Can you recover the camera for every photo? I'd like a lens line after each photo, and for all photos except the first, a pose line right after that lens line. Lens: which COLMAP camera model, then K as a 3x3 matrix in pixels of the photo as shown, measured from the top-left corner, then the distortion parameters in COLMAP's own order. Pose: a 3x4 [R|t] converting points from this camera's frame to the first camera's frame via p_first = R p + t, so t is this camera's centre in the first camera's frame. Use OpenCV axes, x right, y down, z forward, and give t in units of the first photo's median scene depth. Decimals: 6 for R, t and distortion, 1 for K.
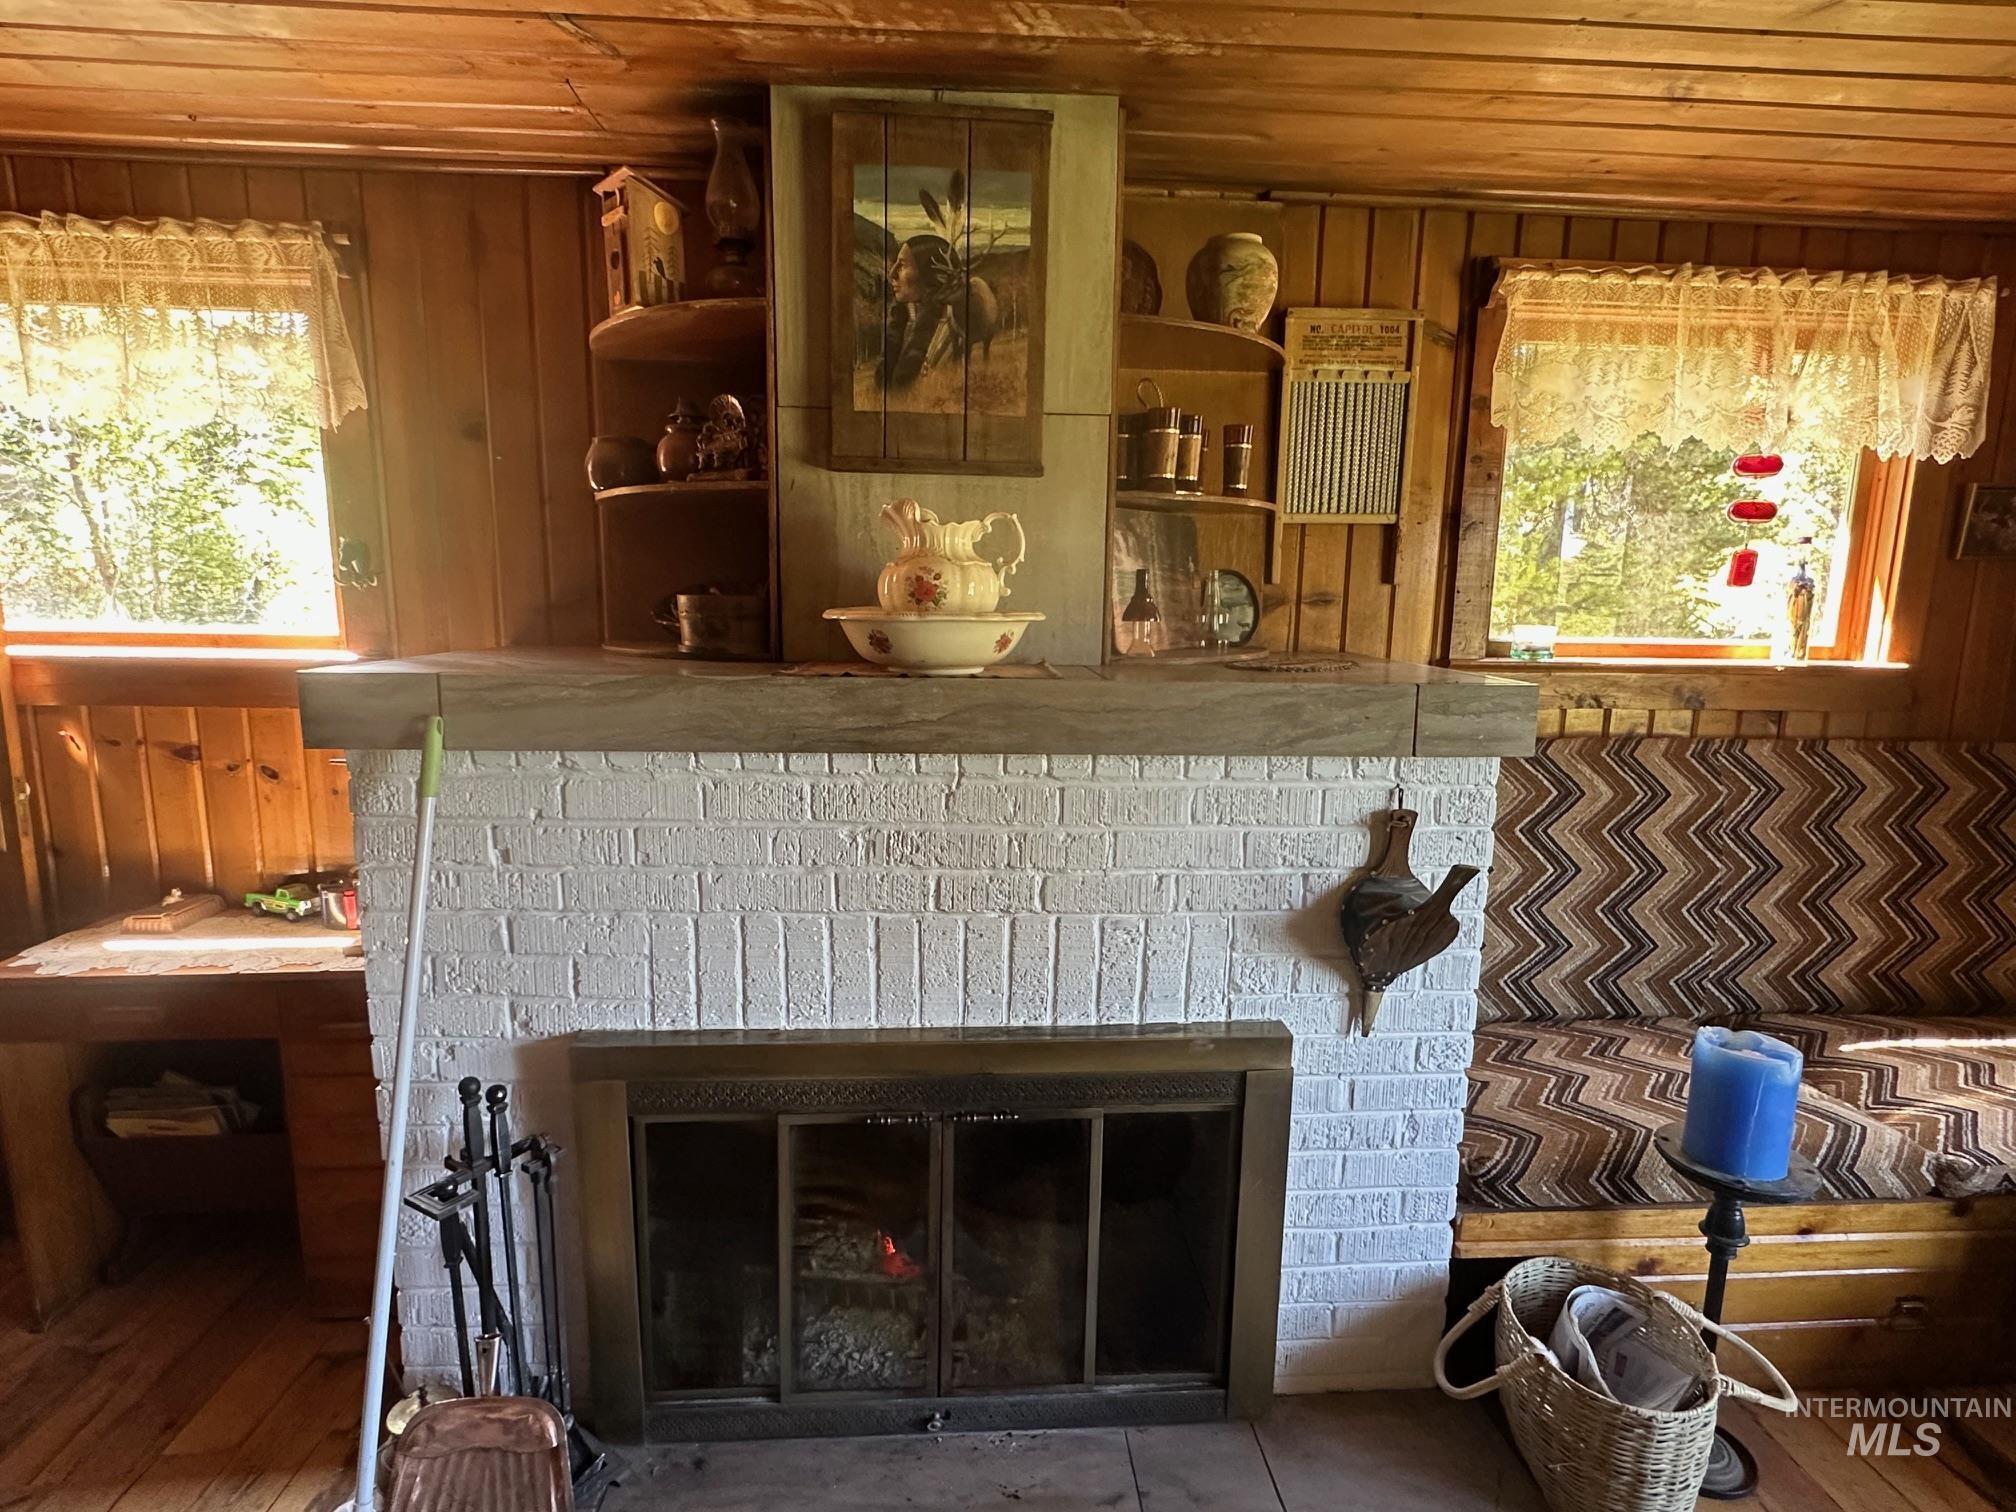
lens RADIAL K [[1029.4, 0, 1008.0], [0, 1029.4, 756.0], [0, 0, 1]] dist [-0.003183, -0.000031]
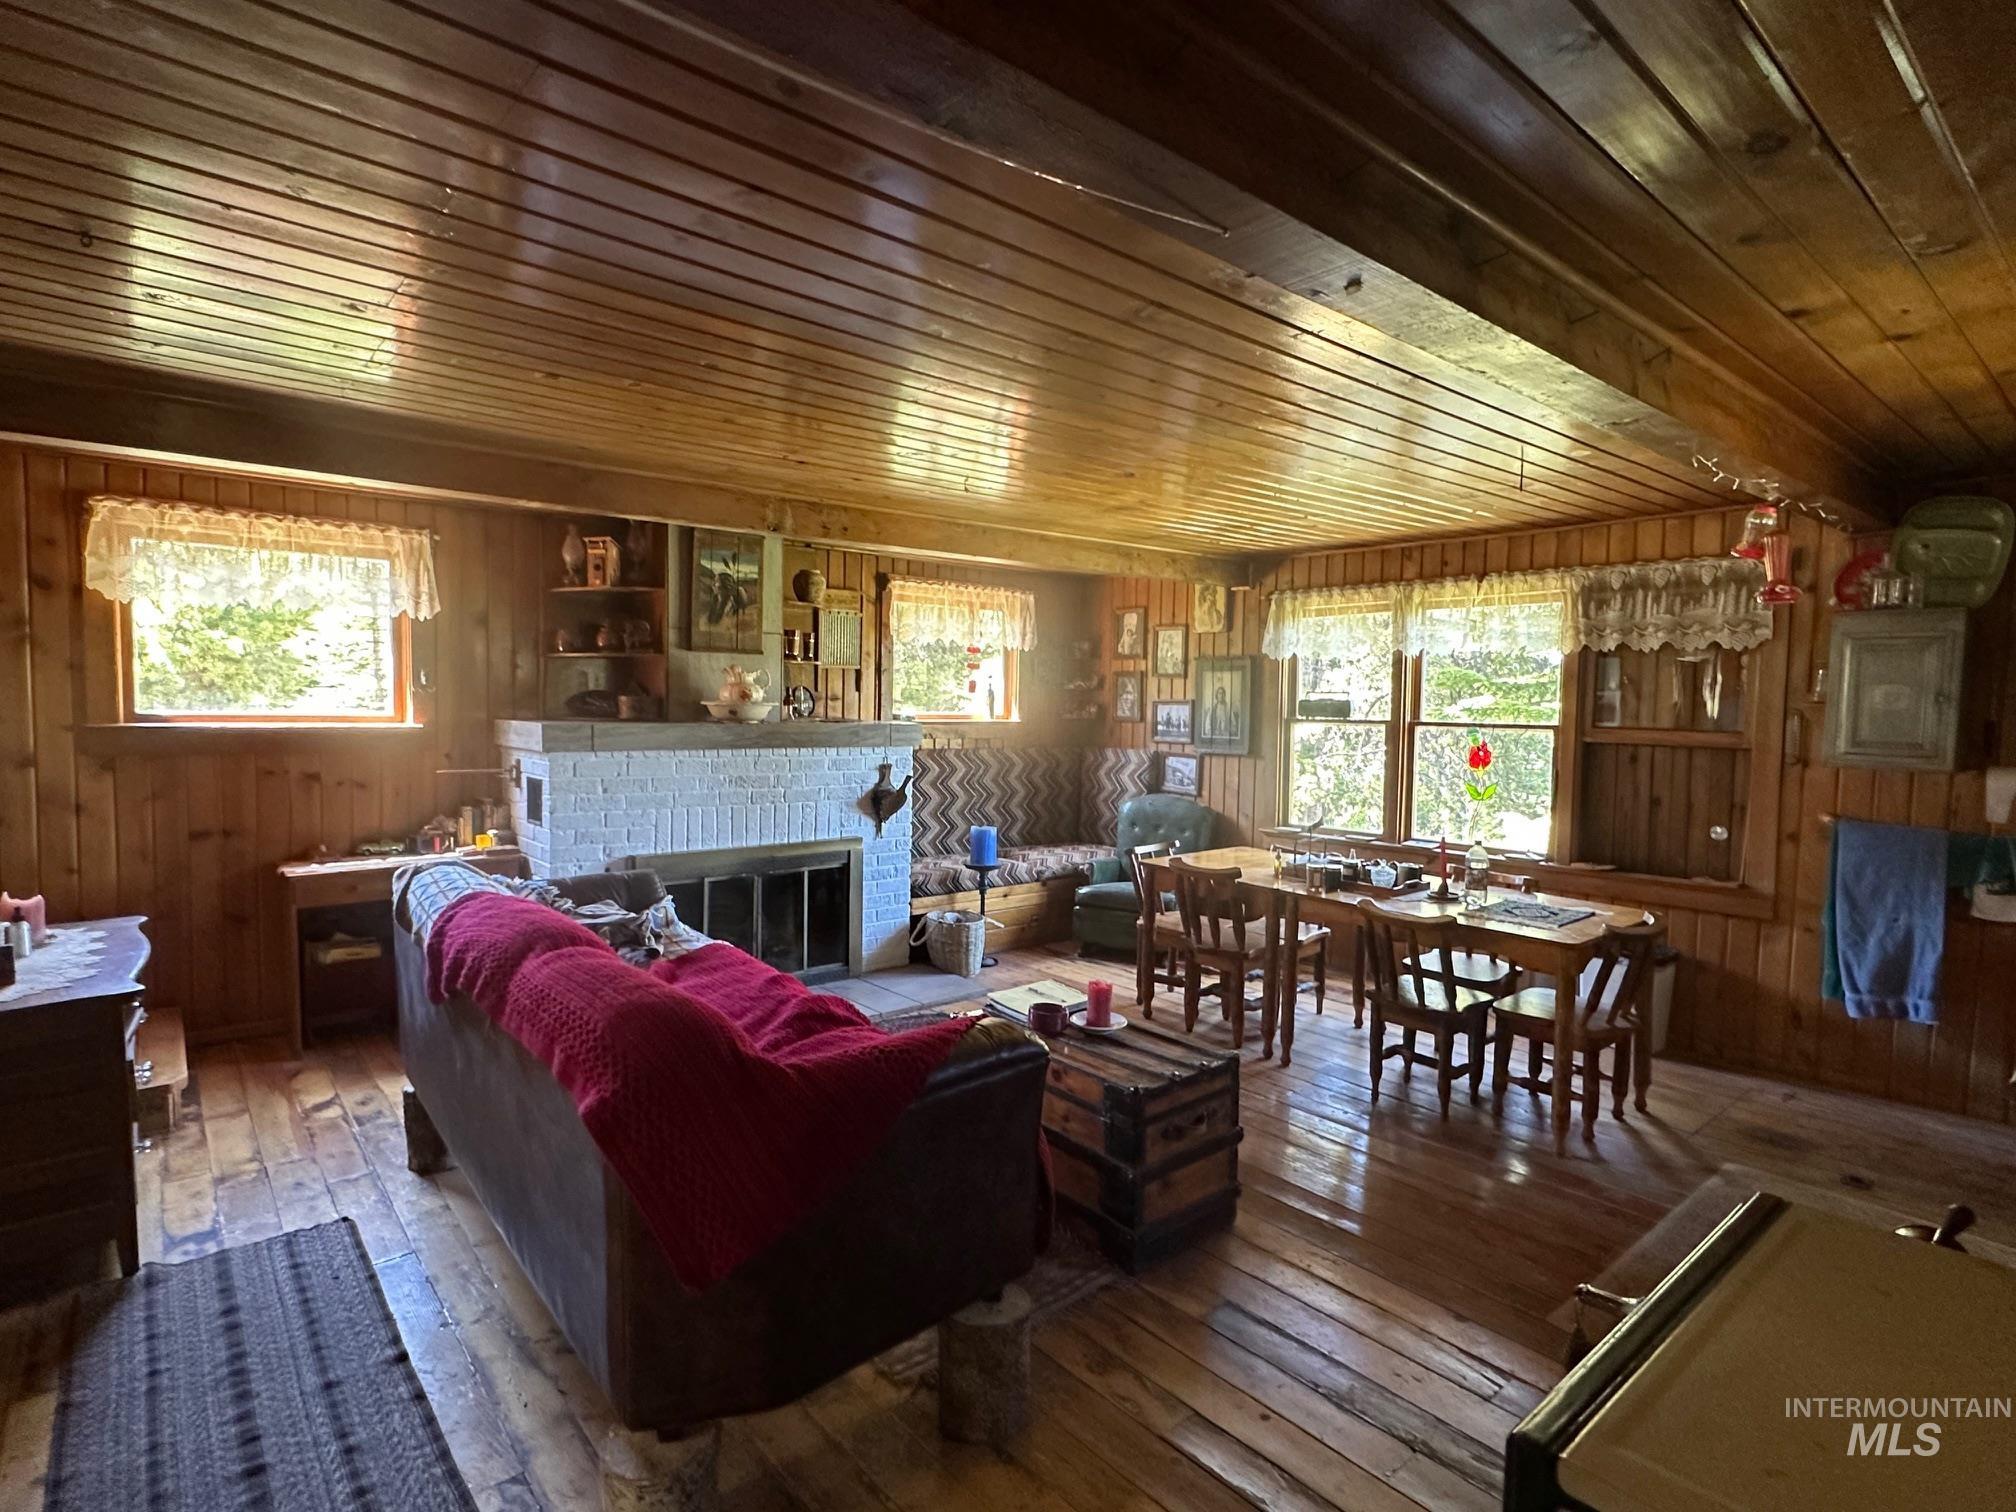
lens RADIAL K [[1029.4, 0, 1008.0], [0, 1029.4, 756.0], [0, 0, 1]] dist [-0.003183, -0.000031]
pose [[0.806101, -0.034334, 0.590781, -0.983573], [0.090162, 0.993786, -0.065268, 0.222933], [-0.584869, 0.105878, 0.804188, -1.462966]]
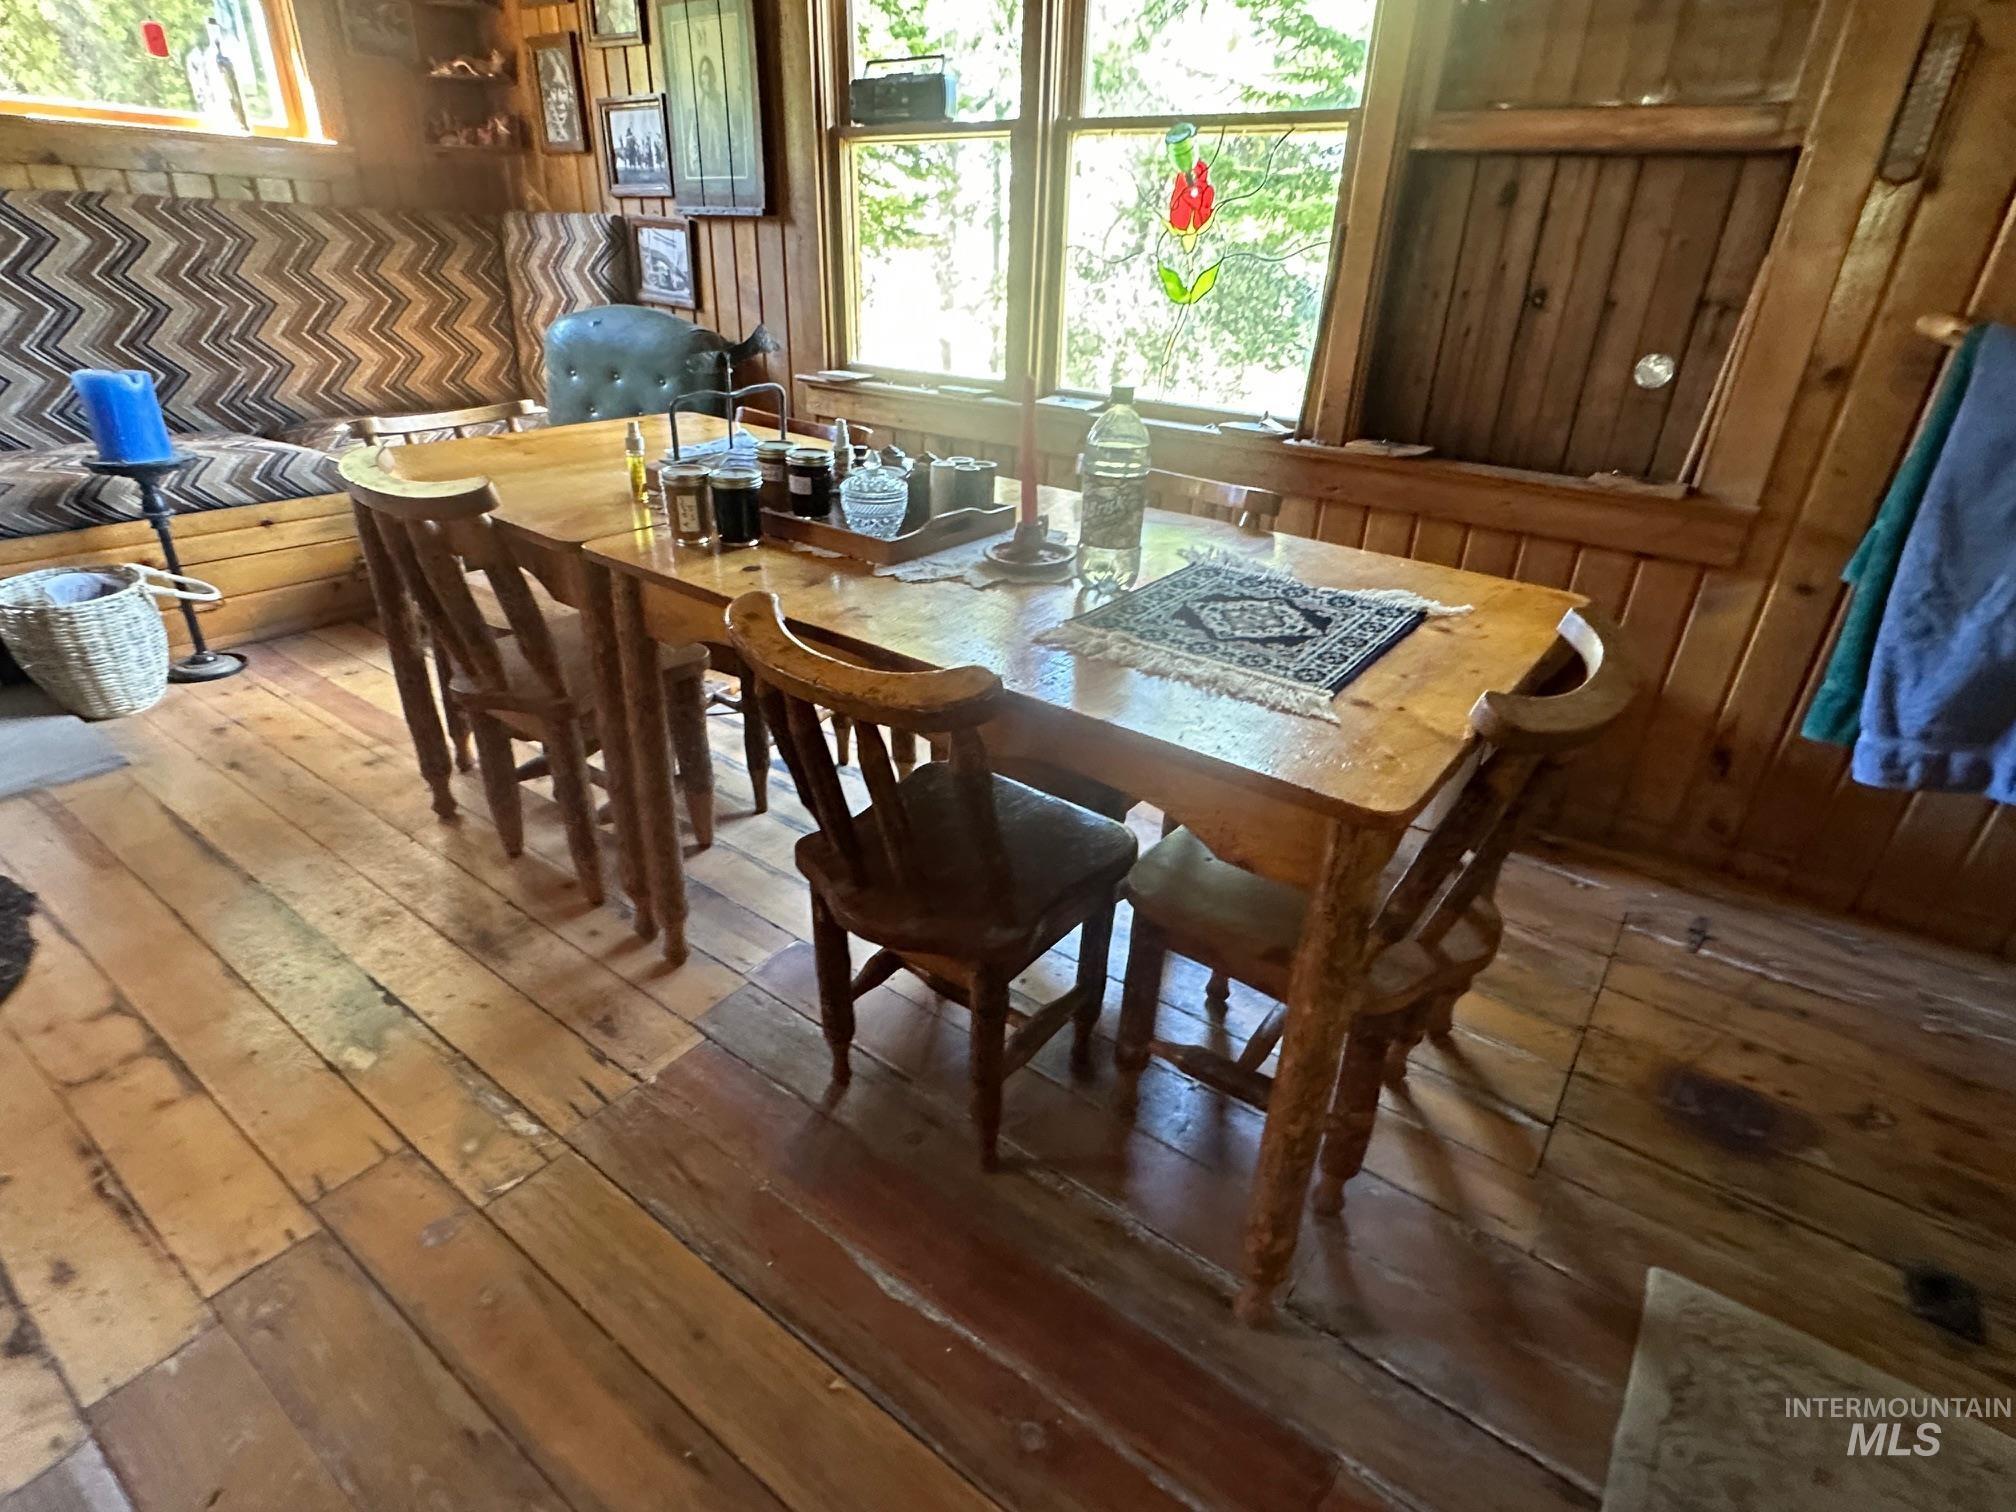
lens RADIAL K [[1029.4, 0, 1008.0], [0, 1029.4, 756.0], [0, 0, 1]] dist [-0.003183, -0.000031]
pose [[0.647906, -0.330407, 0.686330, 0.296638], [0.092985, 0.928595, 0.359256, 0.309143], [-0.756024, -0.168946, 0.632365, -0.796695]]
